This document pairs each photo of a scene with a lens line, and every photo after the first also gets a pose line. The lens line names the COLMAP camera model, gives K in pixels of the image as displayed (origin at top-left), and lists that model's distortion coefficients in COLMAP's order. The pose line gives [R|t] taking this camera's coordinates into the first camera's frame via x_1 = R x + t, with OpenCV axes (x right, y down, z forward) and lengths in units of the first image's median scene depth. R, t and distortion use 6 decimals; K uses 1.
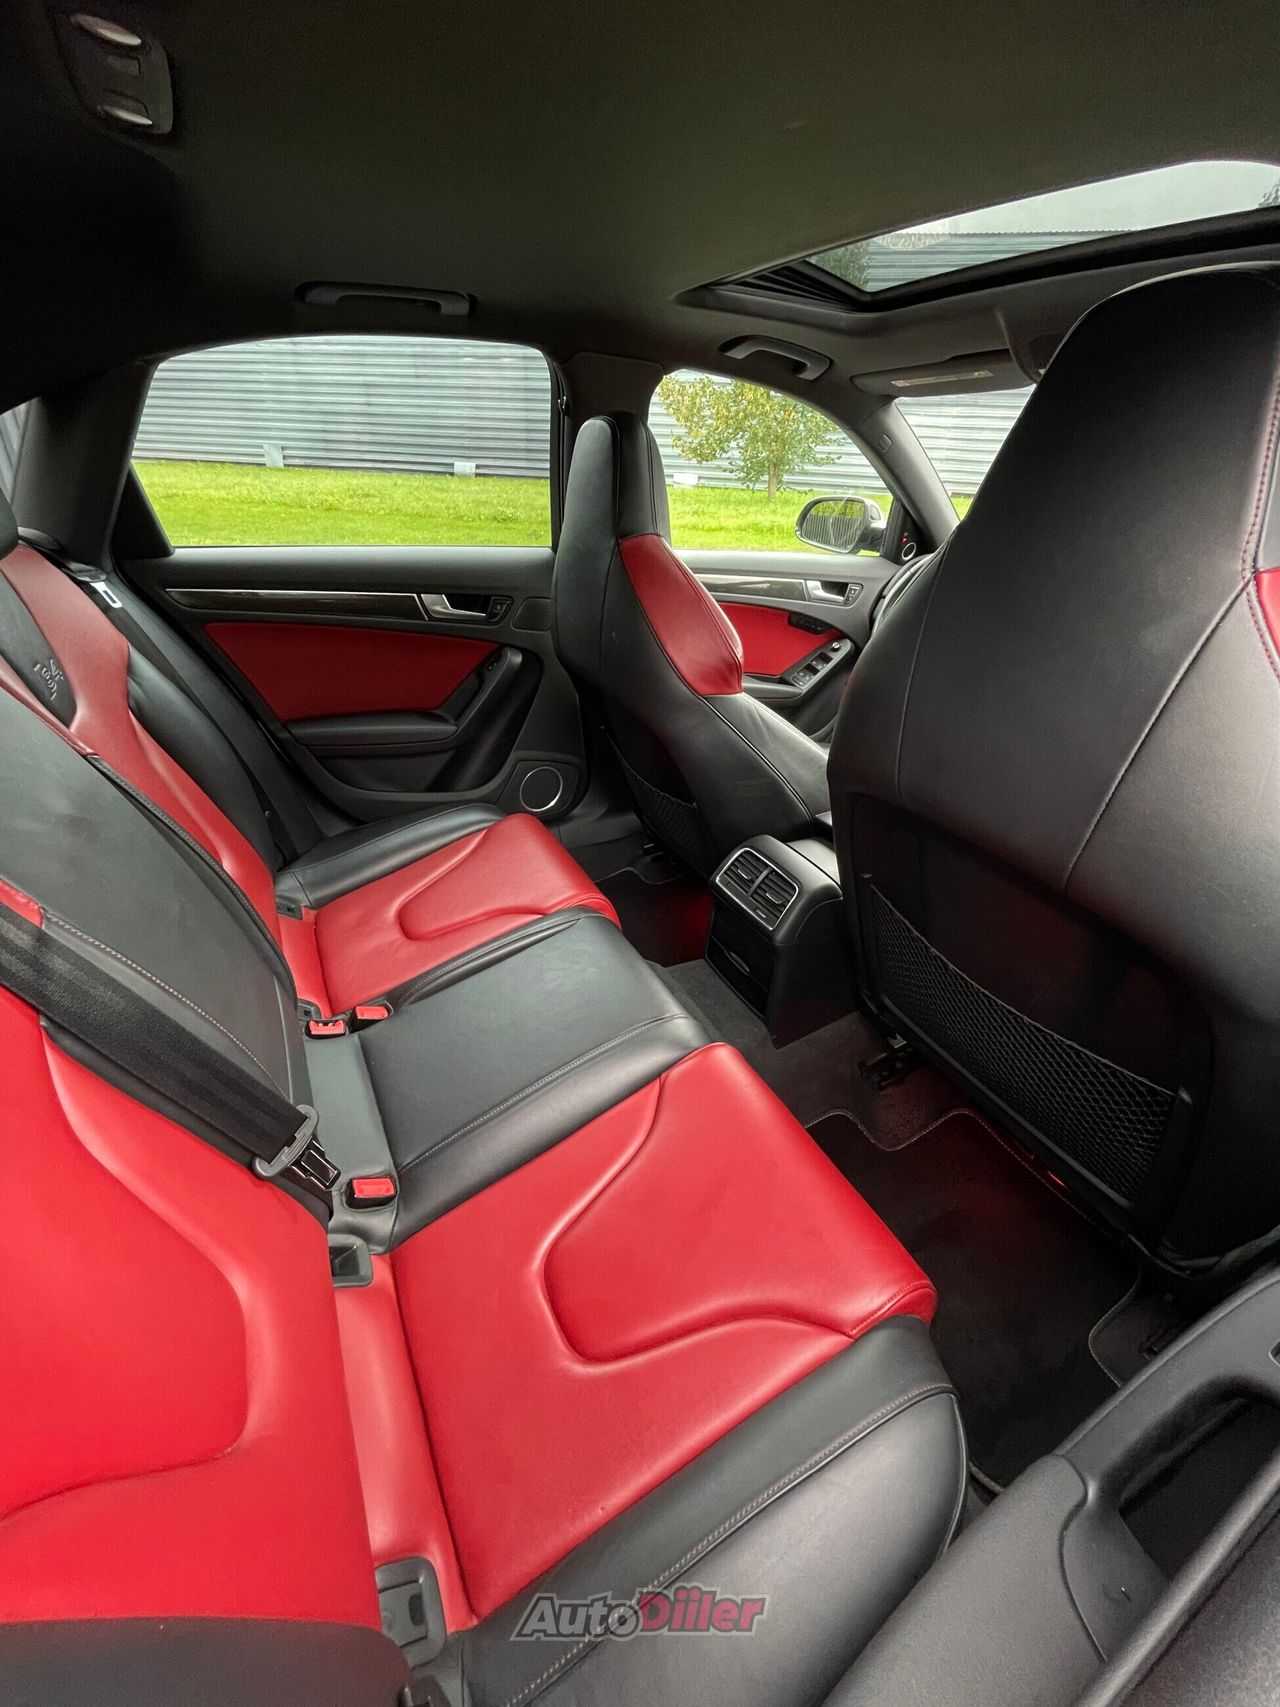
lens RADIAL K [[686.0, 0, 642.9], [0, 686.0, 853.6], [0, 0, 1]] dist [-0.017954, -0.000940]
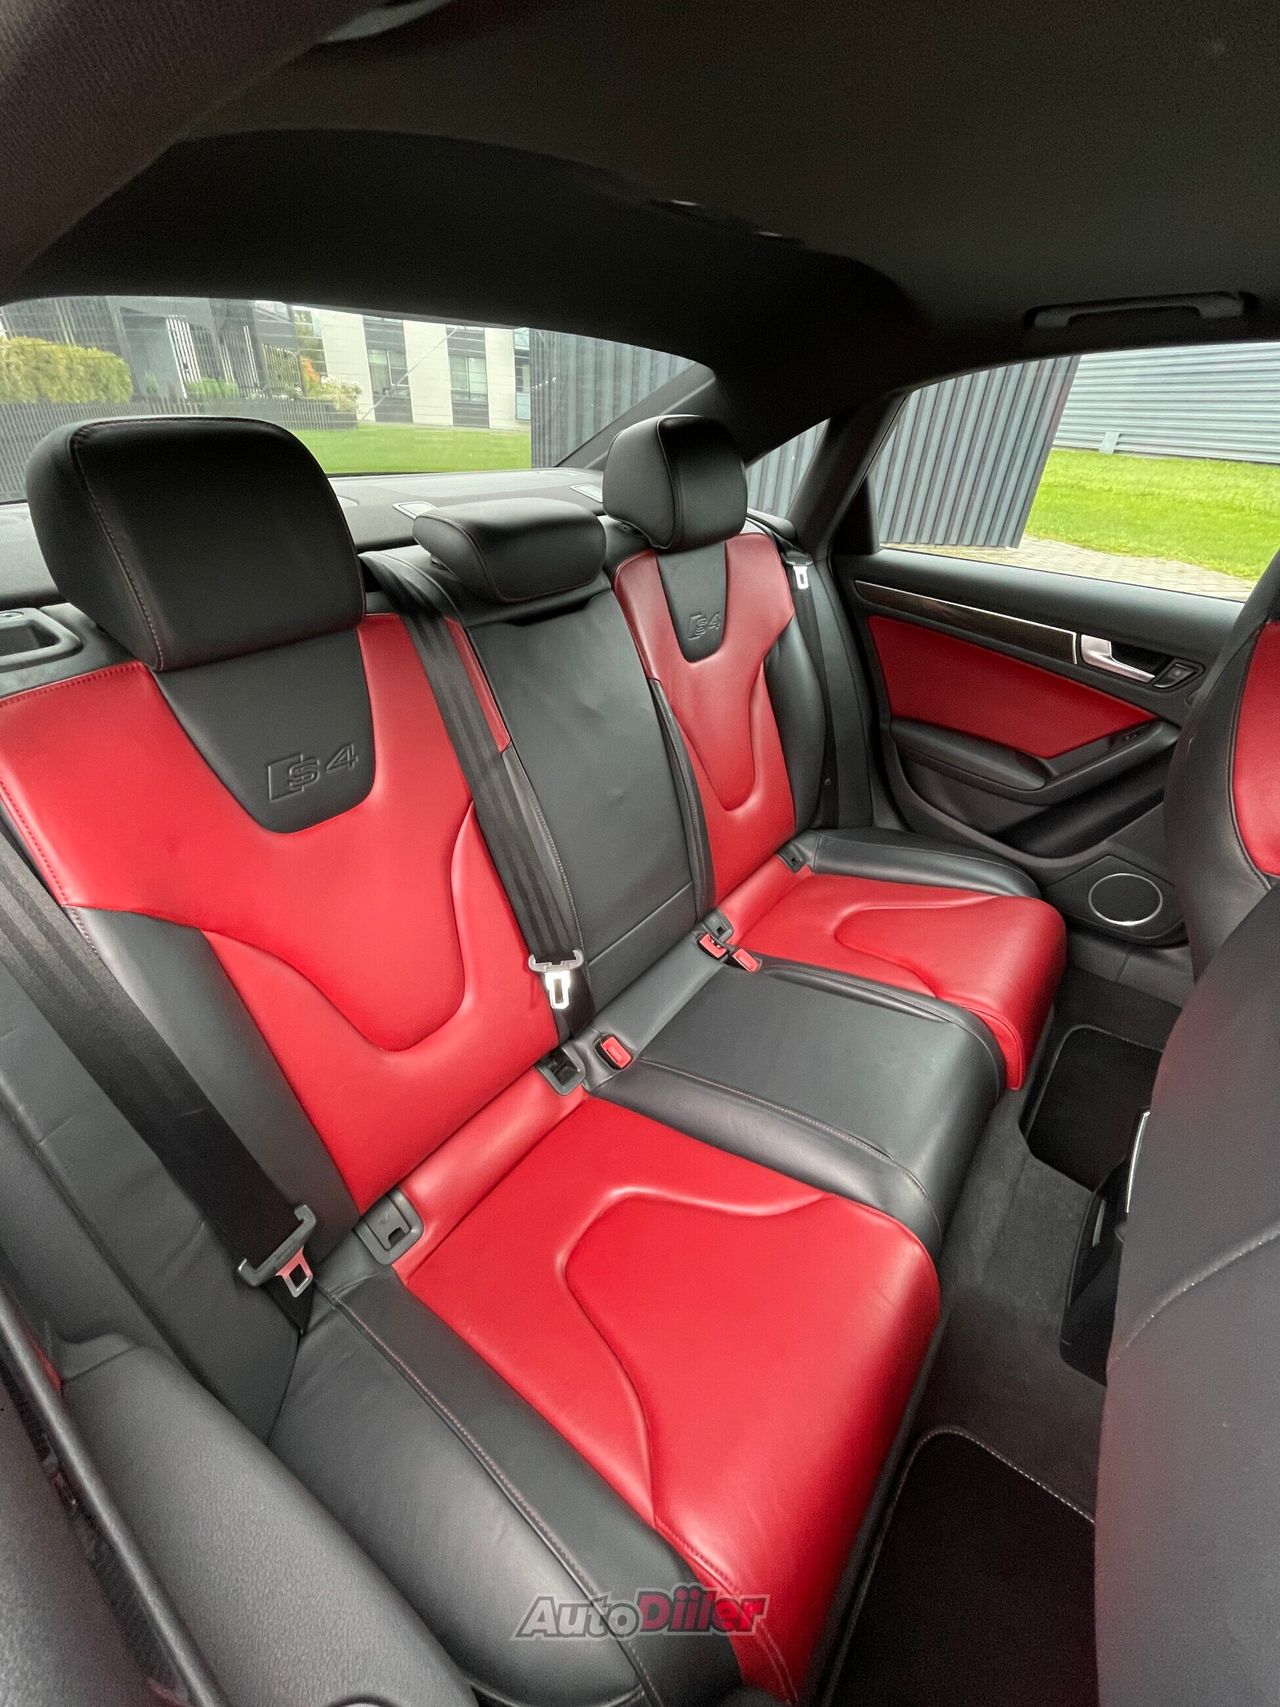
lens RADIAL K [[686.0, 0, 639.3], [0, 686.0, 851.0], [0, 0, 1]] dist [-0.017954, -0.000940]
pose [[0.401039, 0.466586, -0.788331, 0.282200], [-0.463784, 0.845541, 0.264510, -0.115303], [0.789983, 0.259536, 0.555489, 0.137332]]
